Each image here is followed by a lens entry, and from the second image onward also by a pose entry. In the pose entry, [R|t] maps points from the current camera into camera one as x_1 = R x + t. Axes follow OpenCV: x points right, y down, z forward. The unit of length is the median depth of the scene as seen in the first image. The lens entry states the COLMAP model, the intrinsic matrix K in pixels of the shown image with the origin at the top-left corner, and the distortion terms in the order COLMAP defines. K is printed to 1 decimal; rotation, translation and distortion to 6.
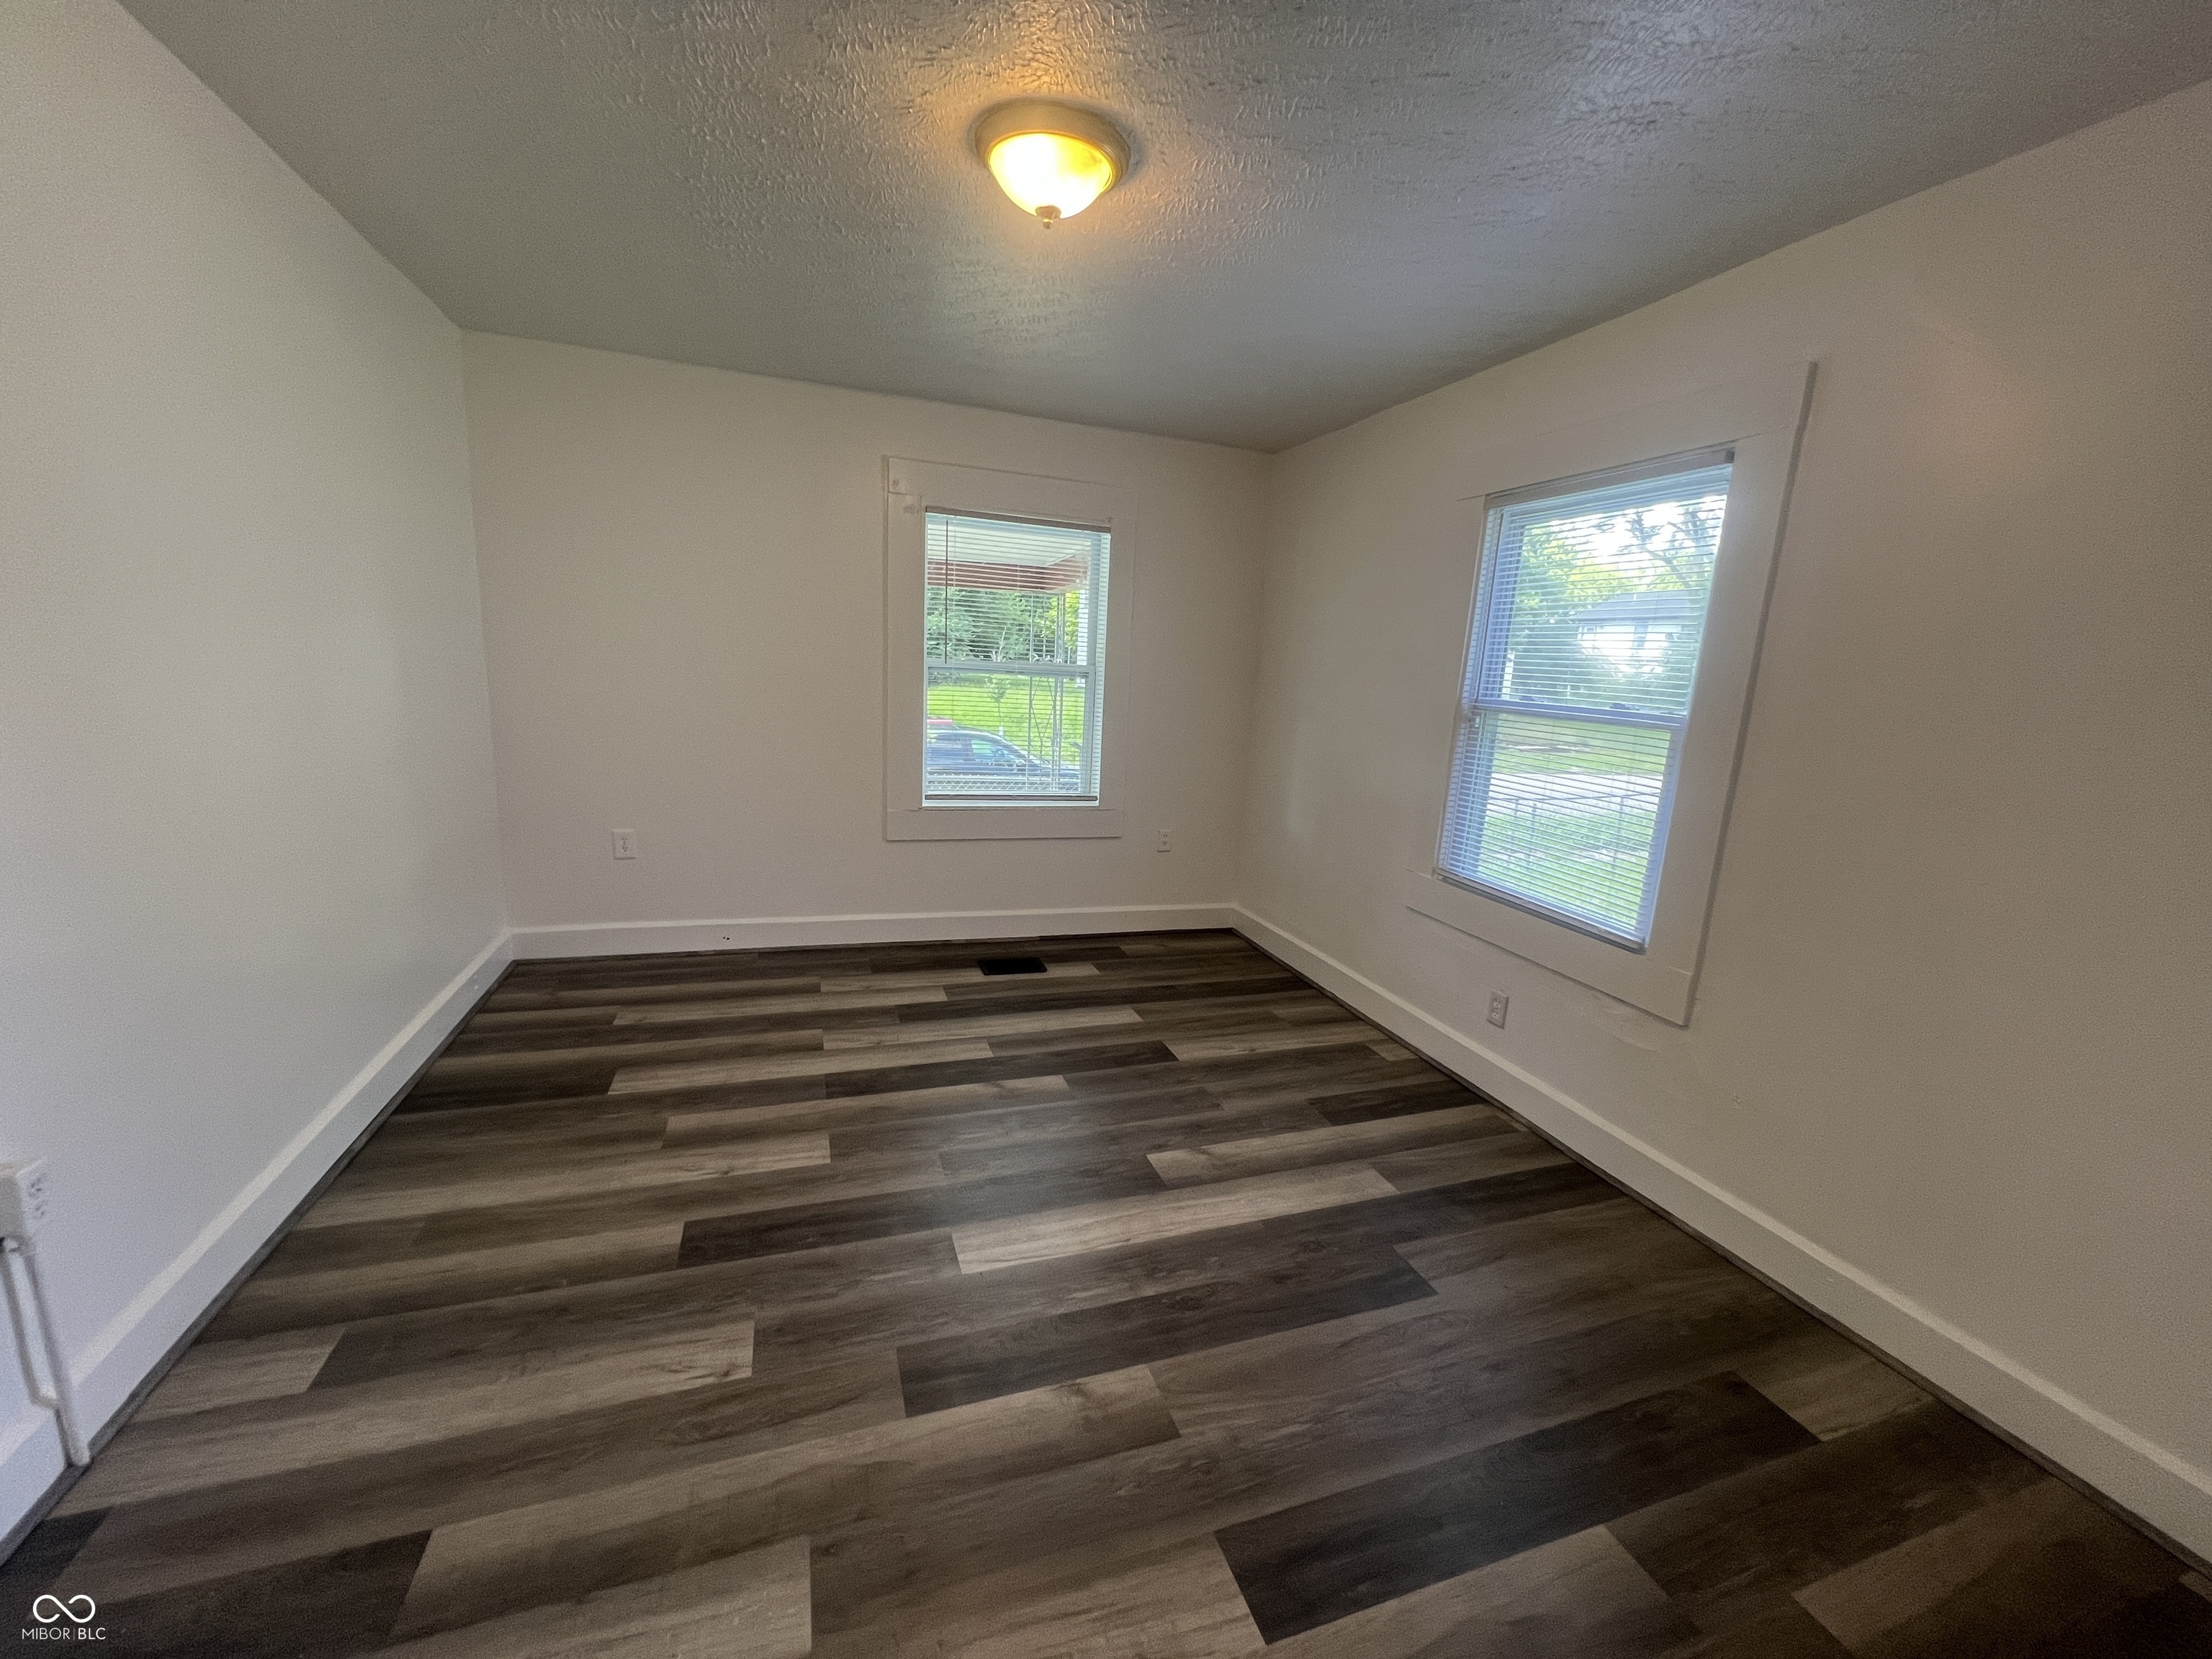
lens RADIAL K [[875.1, 0, 1105.2], [0, 875.1, 854.1], [0, 0, 1]] dist [0.024053, 0.000120]
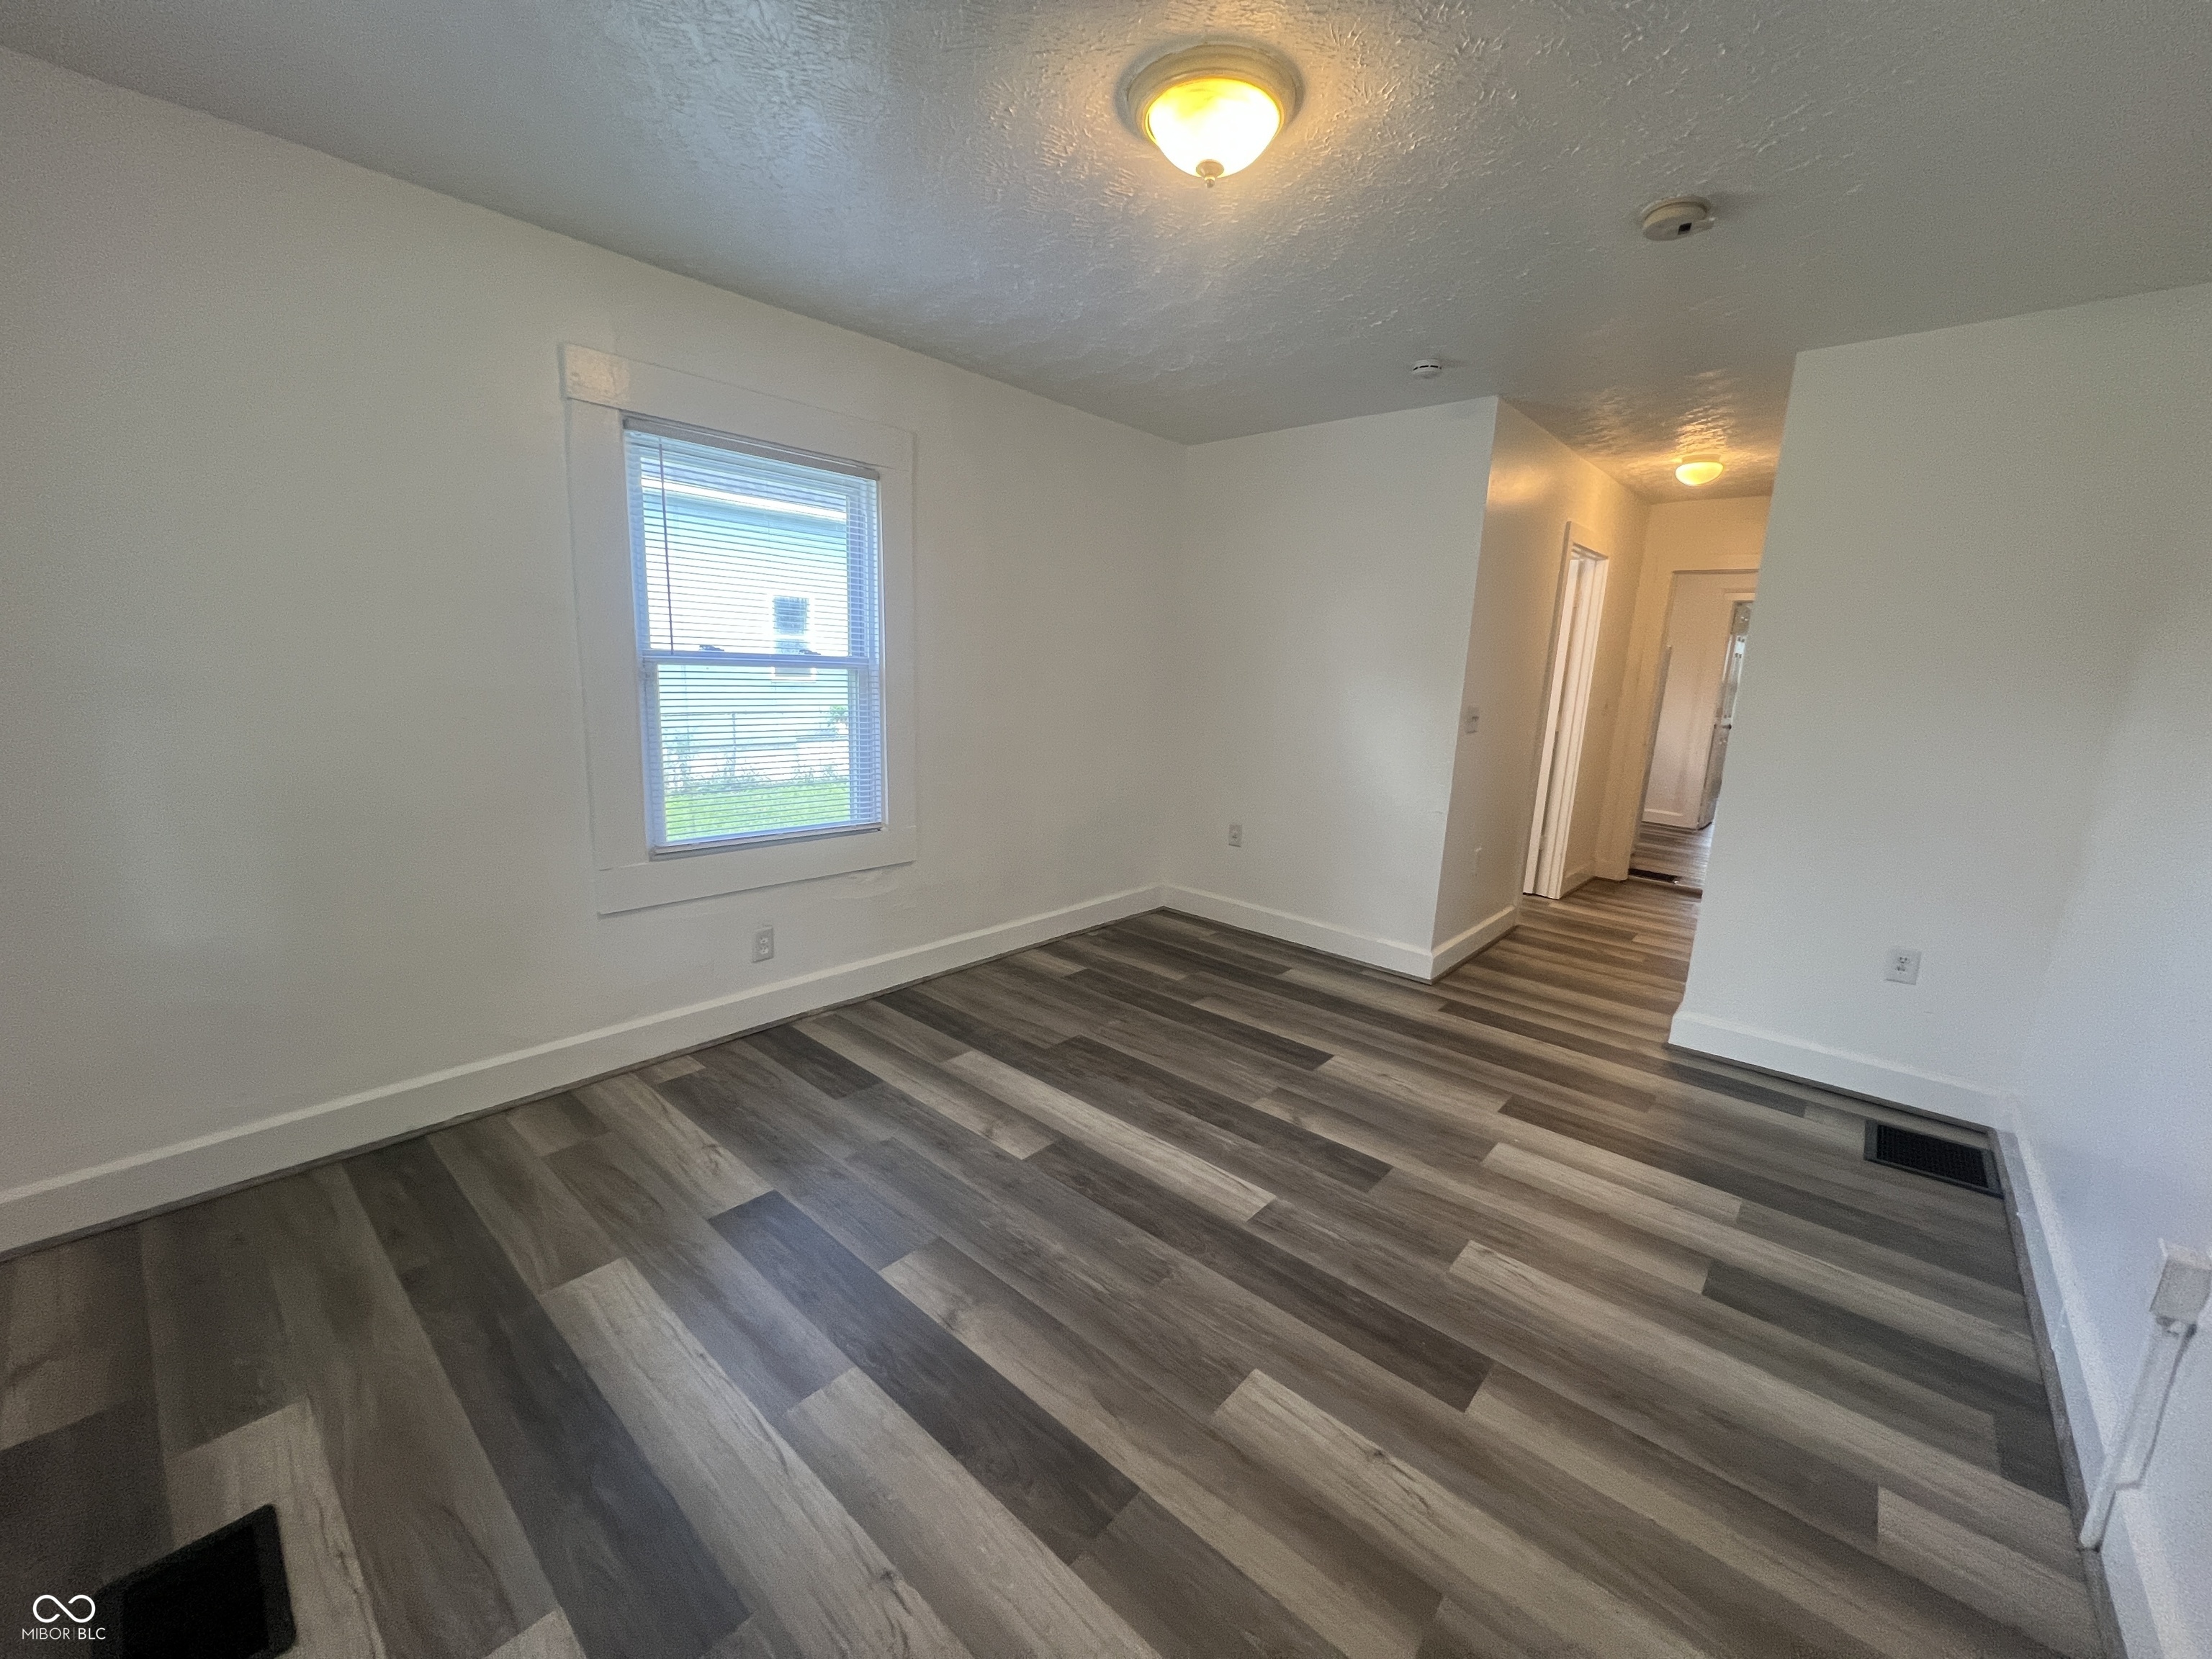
lens RADIAL K [[875.1, 0, 1105.2], [0, 875.1, 854.1], [0, 0, 1]] dist [0.024053, 0.000120]
pose [[-0.485769, -0.263253, 0.833503, -0.777679], [0.123118, 0.923456, 0.363417, -0.331804], [-0.865373, 0.279155, -0.416175, 1.346495]]
